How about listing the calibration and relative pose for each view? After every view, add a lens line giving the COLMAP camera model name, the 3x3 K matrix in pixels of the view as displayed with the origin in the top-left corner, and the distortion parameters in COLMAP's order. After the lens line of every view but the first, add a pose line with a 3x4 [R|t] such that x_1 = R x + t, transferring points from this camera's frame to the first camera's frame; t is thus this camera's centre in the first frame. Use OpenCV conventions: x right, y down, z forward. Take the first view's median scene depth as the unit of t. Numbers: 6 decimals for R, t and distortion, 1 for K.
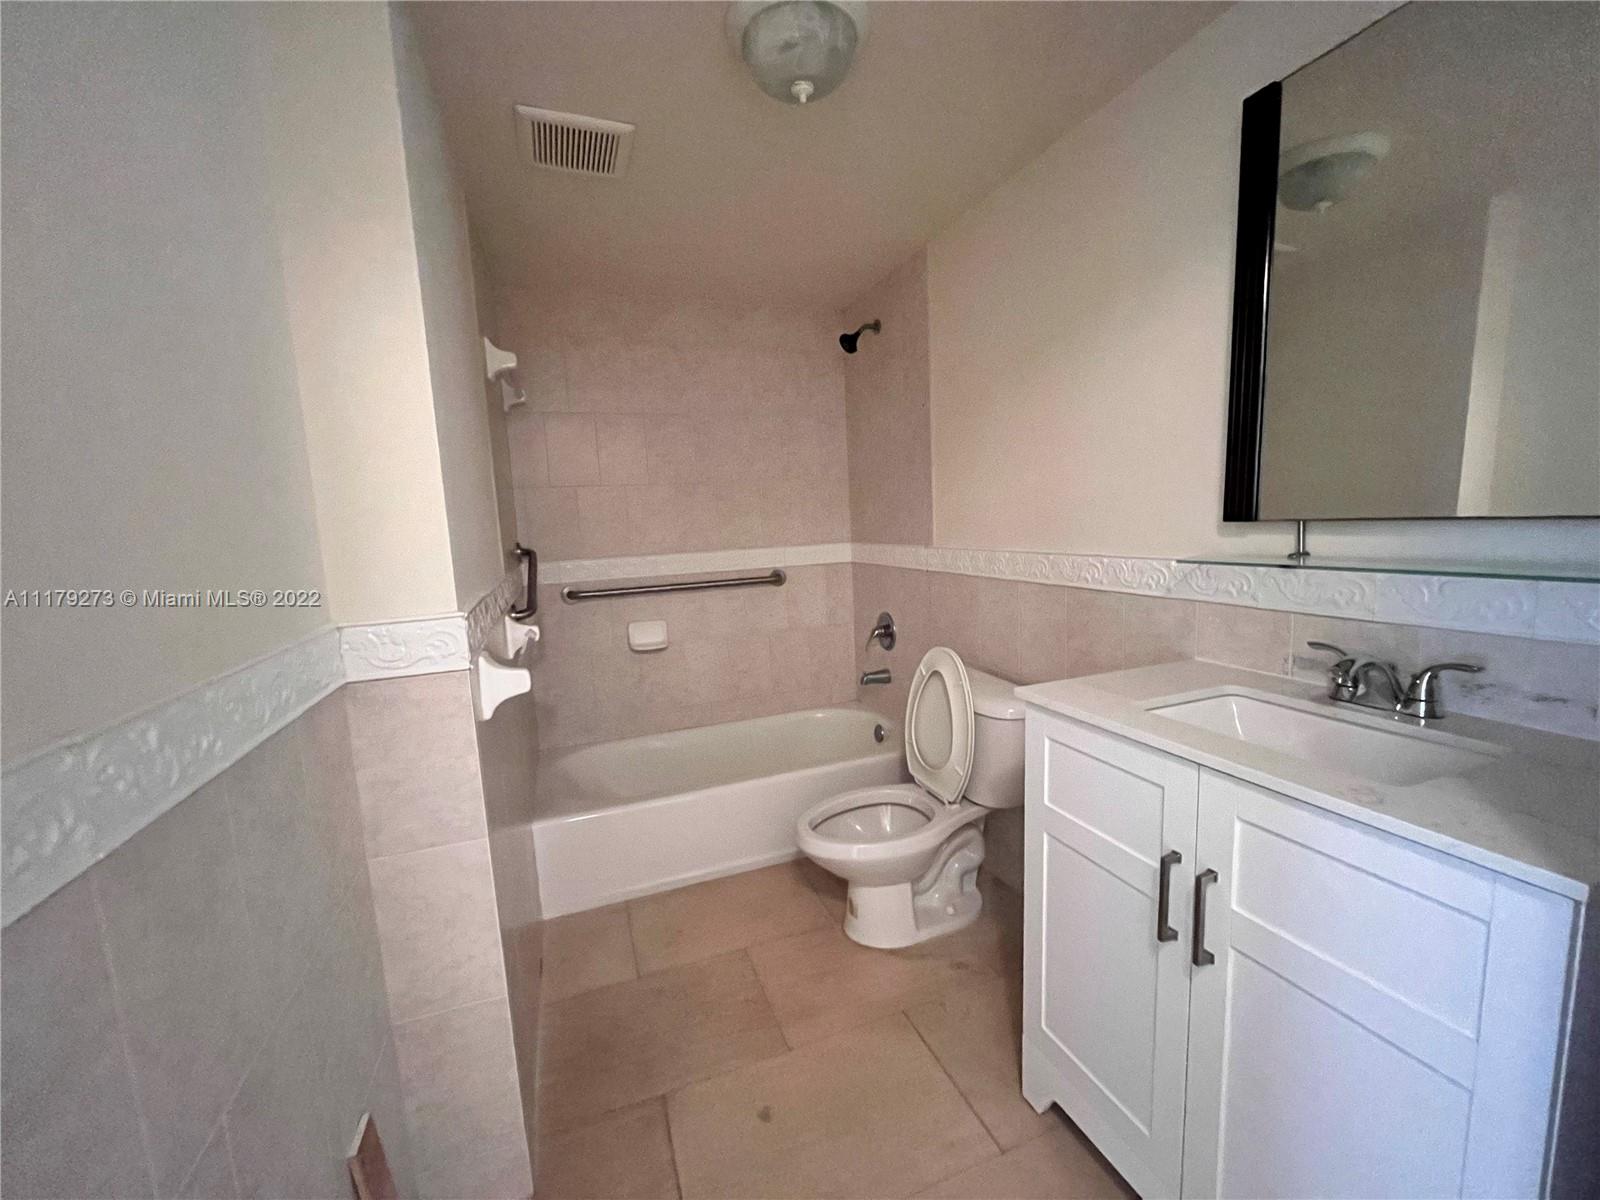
lens RADIAL K [[647.0, 0, 801.8], [0, 647.0, 599.1], [0, 0, 1]] dist [0.010279, 0.000513]
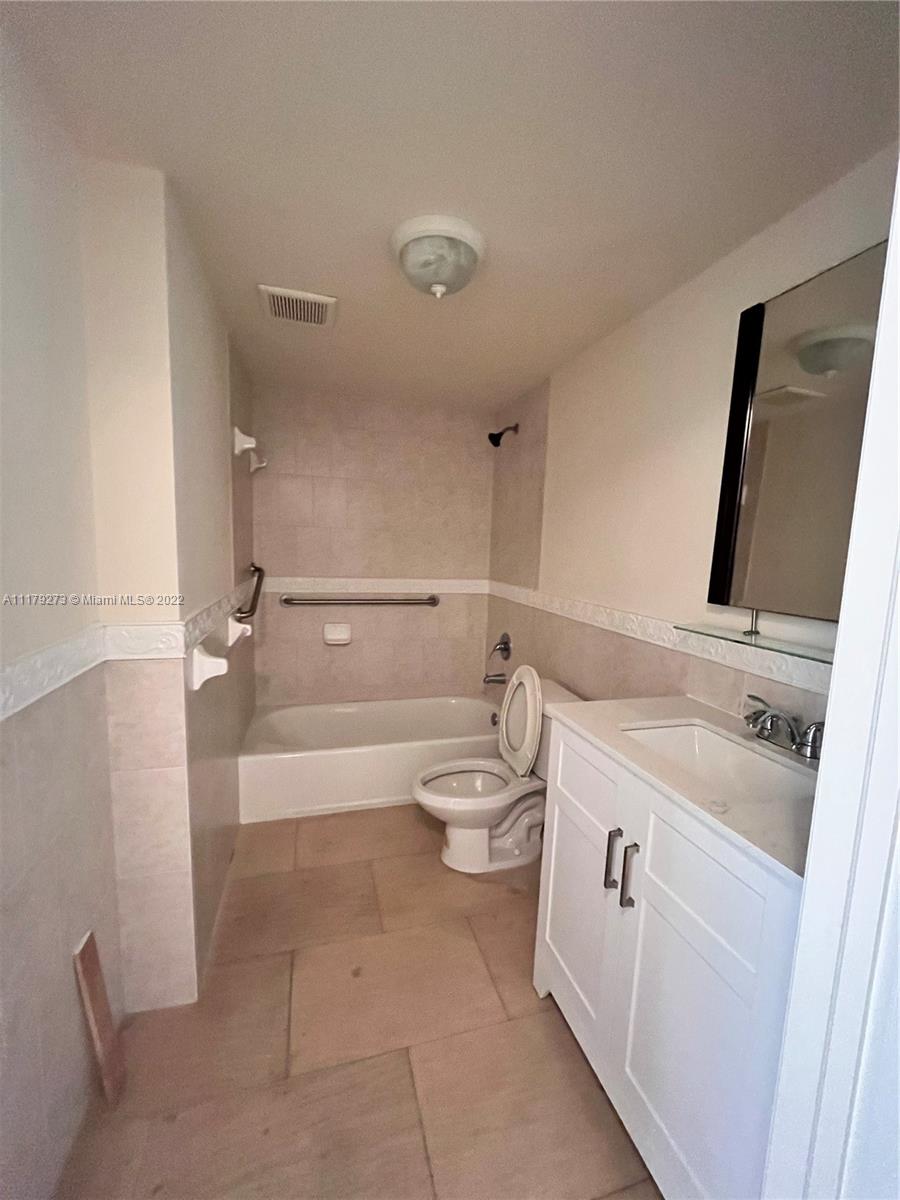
lens RADIAL K [[485.2, 0, 449.2], [0, 485.2, 604.8], [0, 0, 1]] dist [0.010279, 0.000513]
pose [[0.993531, 0.089259, -0.070205, 0.129903], [-0.089376, 0.995997, 0.001480, -0.052500], [0.070056, 0.004804, 0.997532, -0.082371]]
